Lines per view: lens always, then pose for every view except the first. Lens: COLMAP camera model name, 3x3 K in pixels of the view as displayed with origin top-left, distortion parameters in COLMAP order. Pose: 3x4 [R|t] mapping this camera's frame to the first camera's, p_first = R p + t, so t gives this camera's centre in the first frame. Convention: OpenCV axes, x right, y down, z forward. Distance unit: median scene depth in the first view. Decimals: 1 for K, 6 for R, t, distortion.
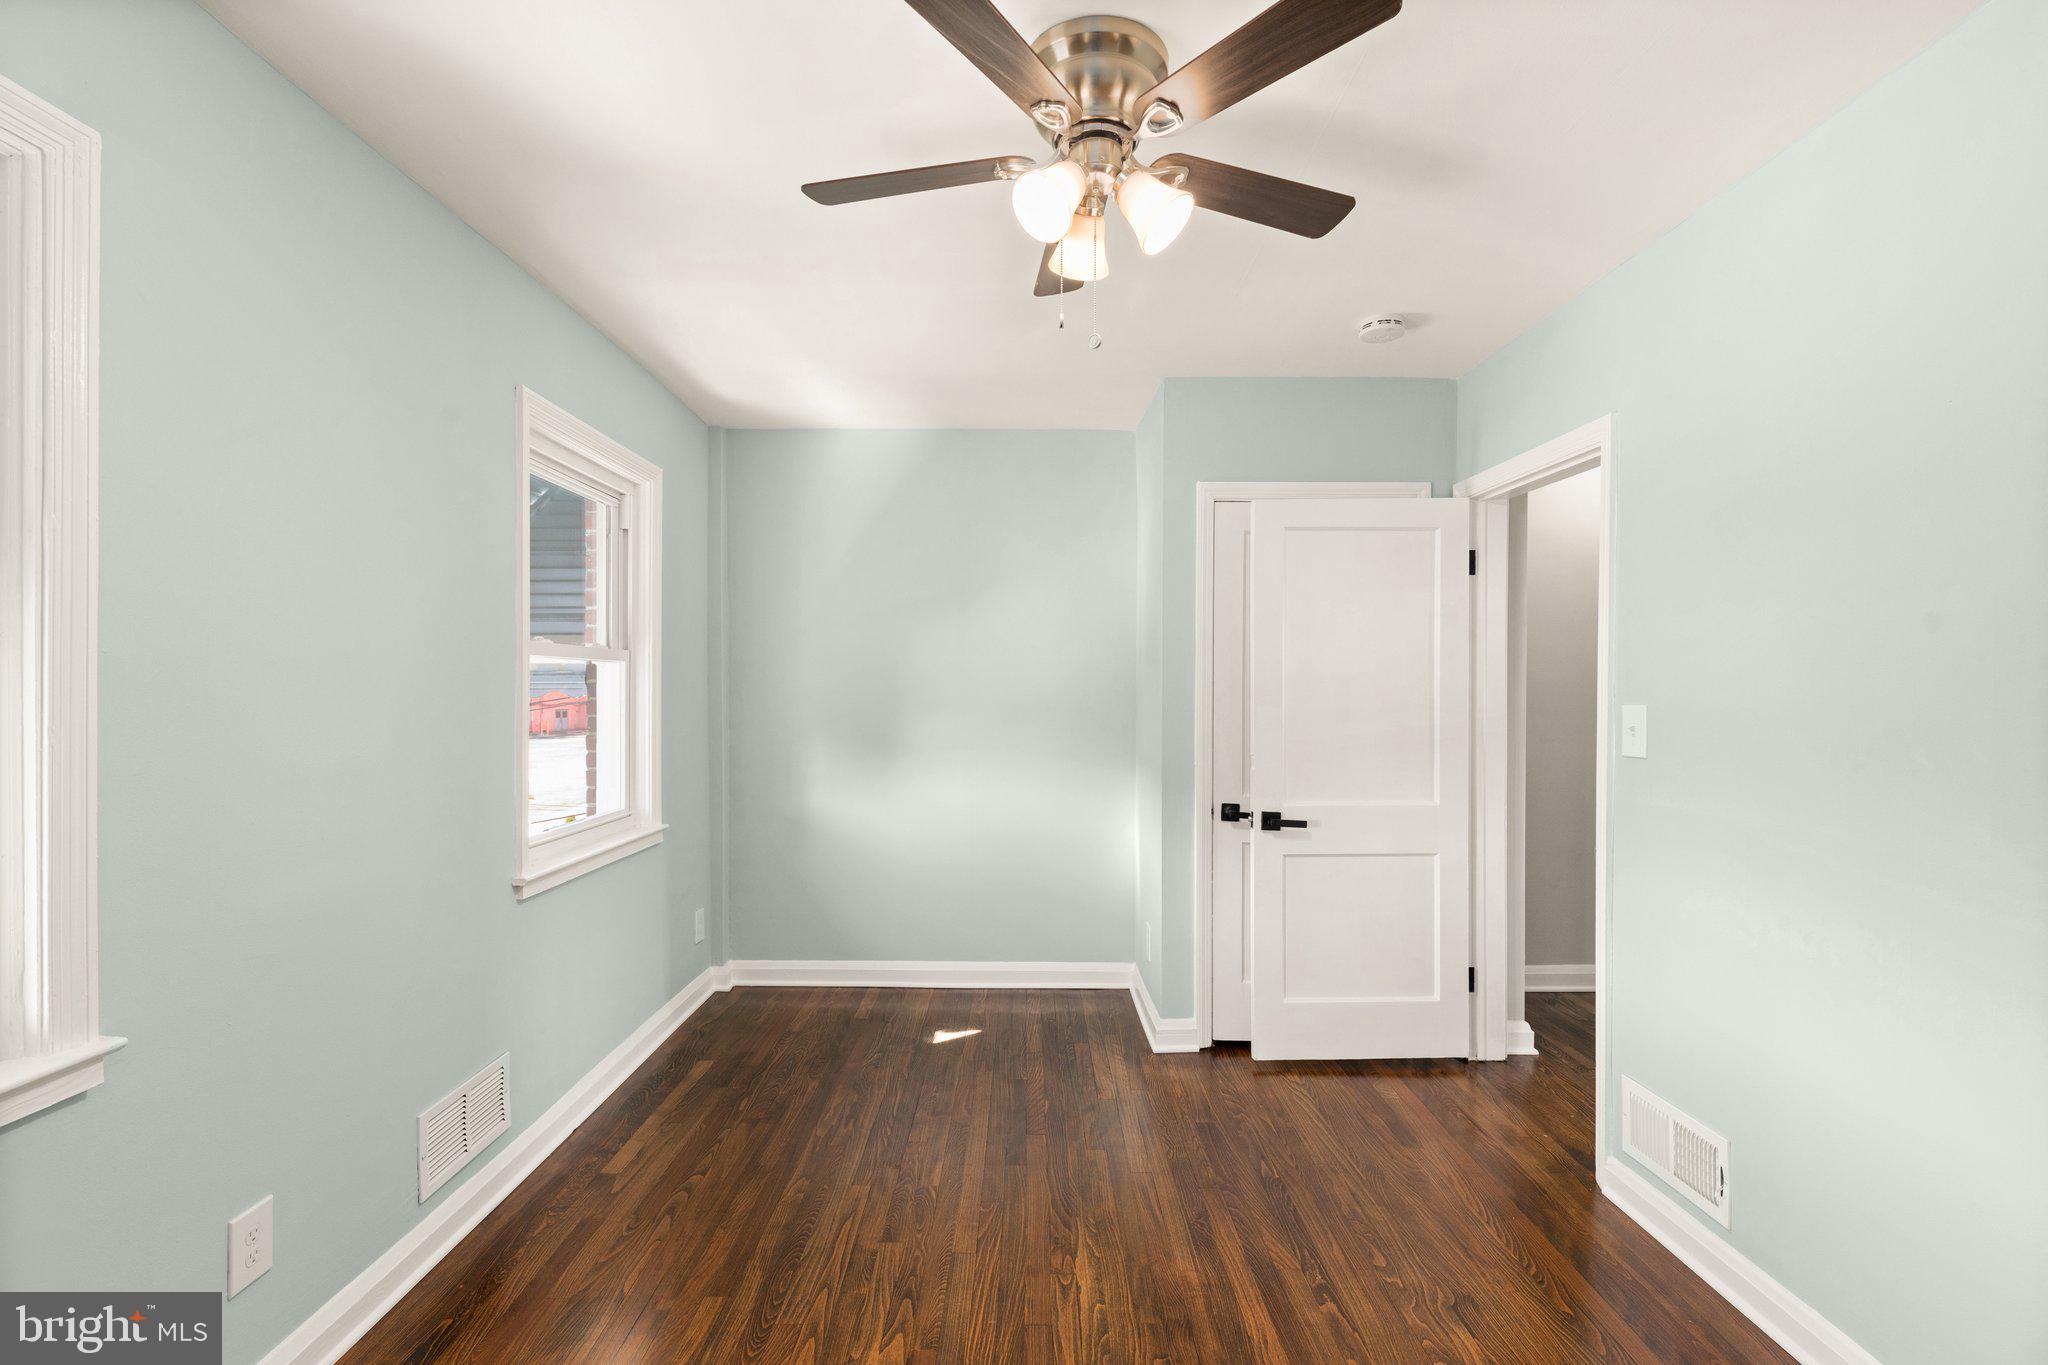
lens RADIAL K [[927.1, 0, 1019.6], [0, 927.1, 691.5], [0, 0, 1]] dist [0.001786, 0.000396]
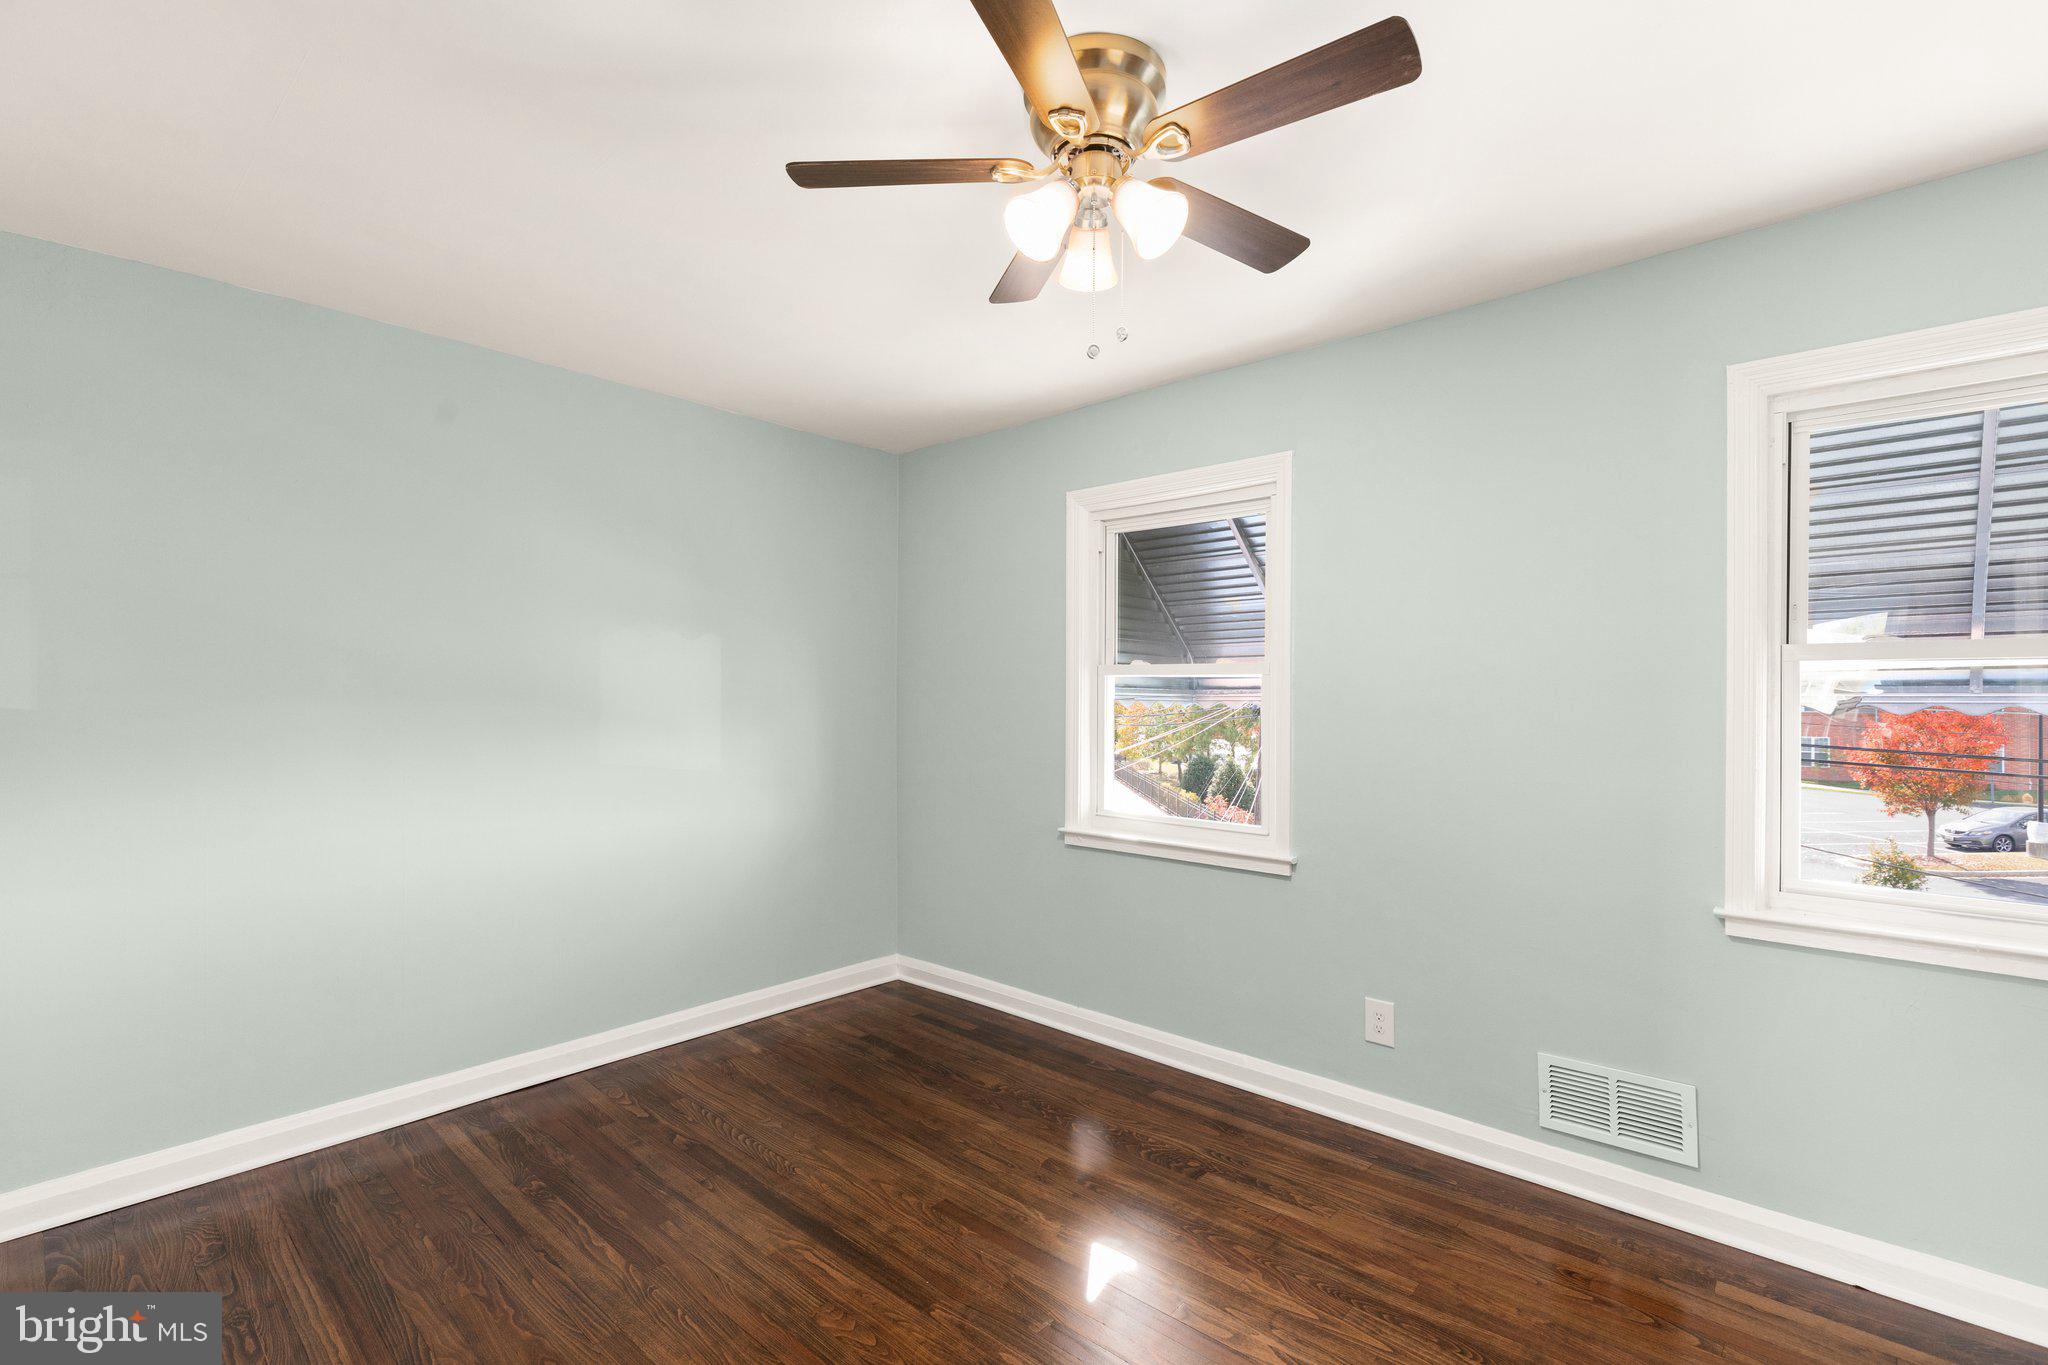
lens RADIAL K [[927.1, 0, 1019.6], [0, 927.1, 691.5], [0, 0, 1]] dist [0.001786, 0.000396]
pose [[-0.679348, -0.005871, -0.733793, 0.695218], [-0.004419, 0.999983, -0.003909, -0.004525], [0.733803, 0.000588, -0.679362, 1.307827]]
